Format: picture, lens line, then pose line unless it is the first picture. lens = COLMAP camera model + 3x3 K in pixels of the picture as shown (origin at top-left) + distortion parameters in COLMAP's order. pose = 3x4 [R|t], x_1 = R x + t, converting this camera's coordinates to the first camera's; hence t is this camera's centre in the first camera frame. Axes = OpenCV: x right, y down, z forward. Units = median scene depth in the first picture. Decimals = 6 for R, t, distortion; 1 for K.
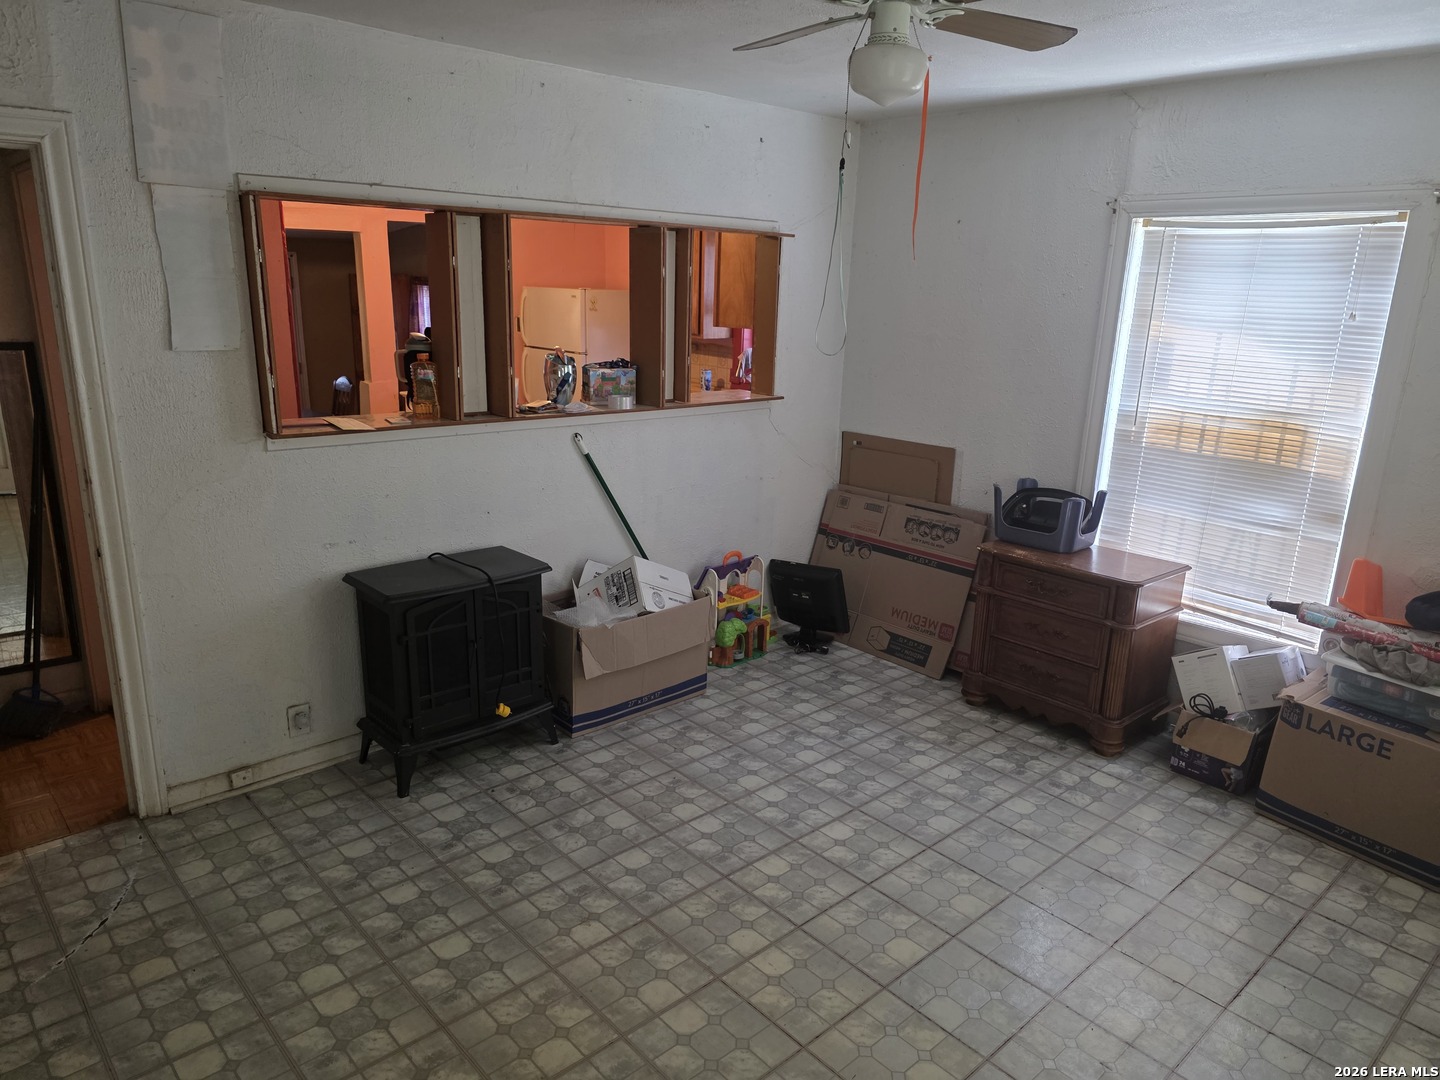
lens RADIAL K [[950.4, 0, 719.1], [0, 950.4, 538.5], [0, 0, 1]] dist [0.012425, -0.003600]
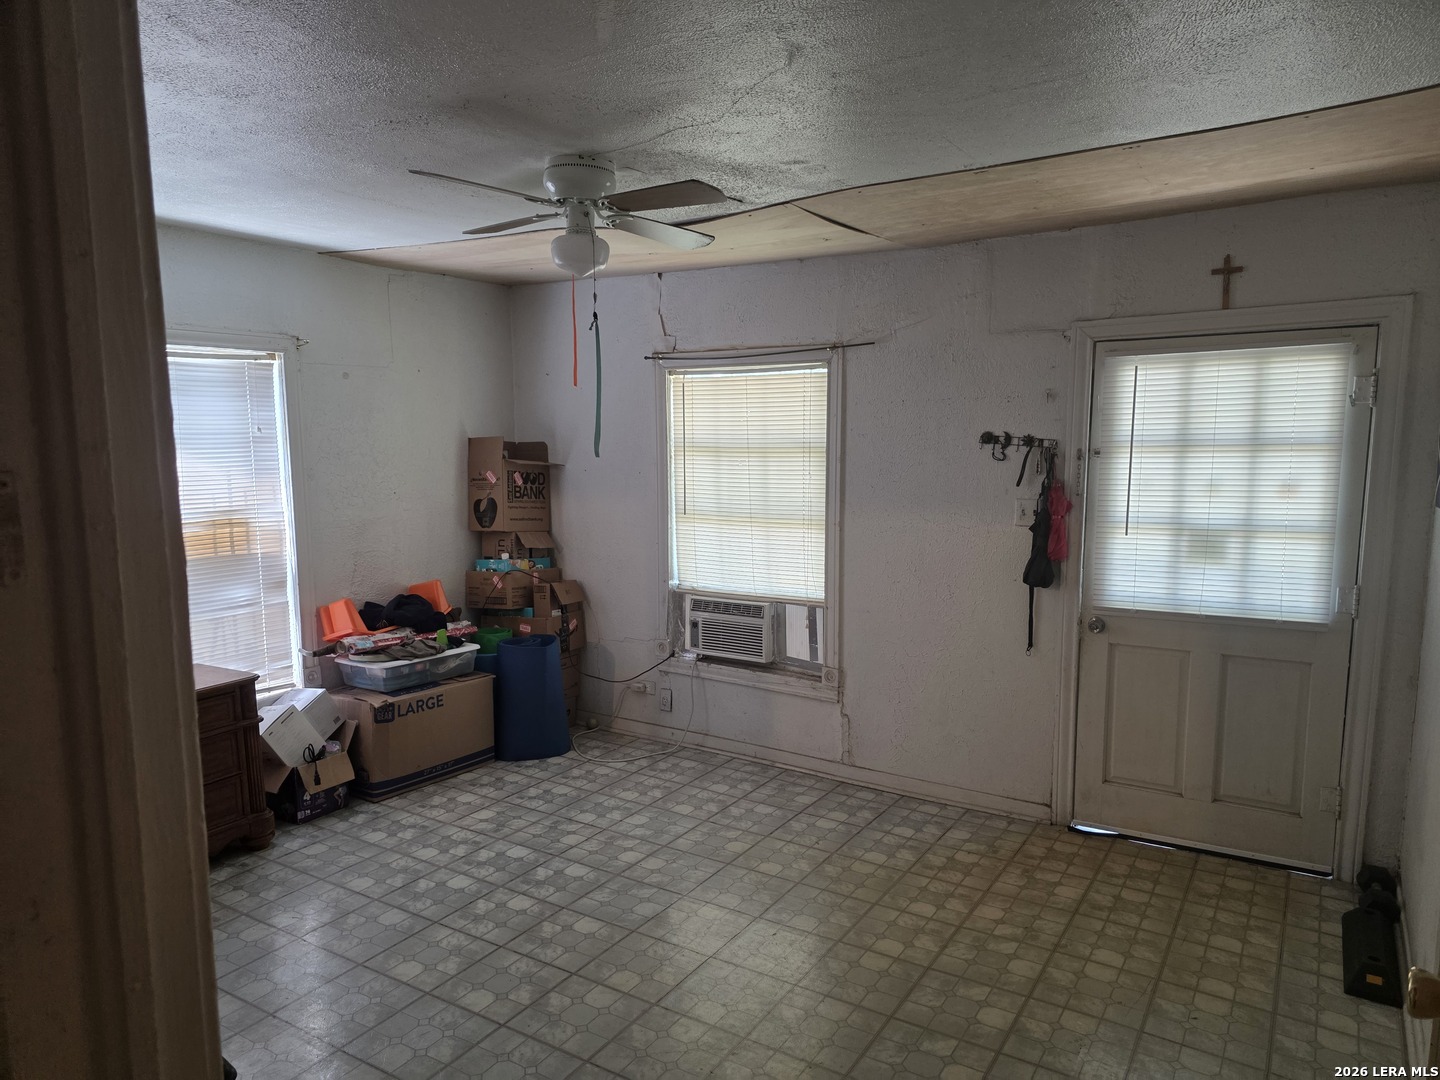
lens RADIAL K [[950.4, 0, 720.9], [0, 950.4, 546.4], [0, 0, 1]] dist [0.012425, -0.003600]
pose [[-0.267029, -0.142038, 0.953164, -0.735999], [0.250168, 0.944954, 0.210899, -0.194506], [-0.930651, 0.294767, -0.216796, 0.730142]]
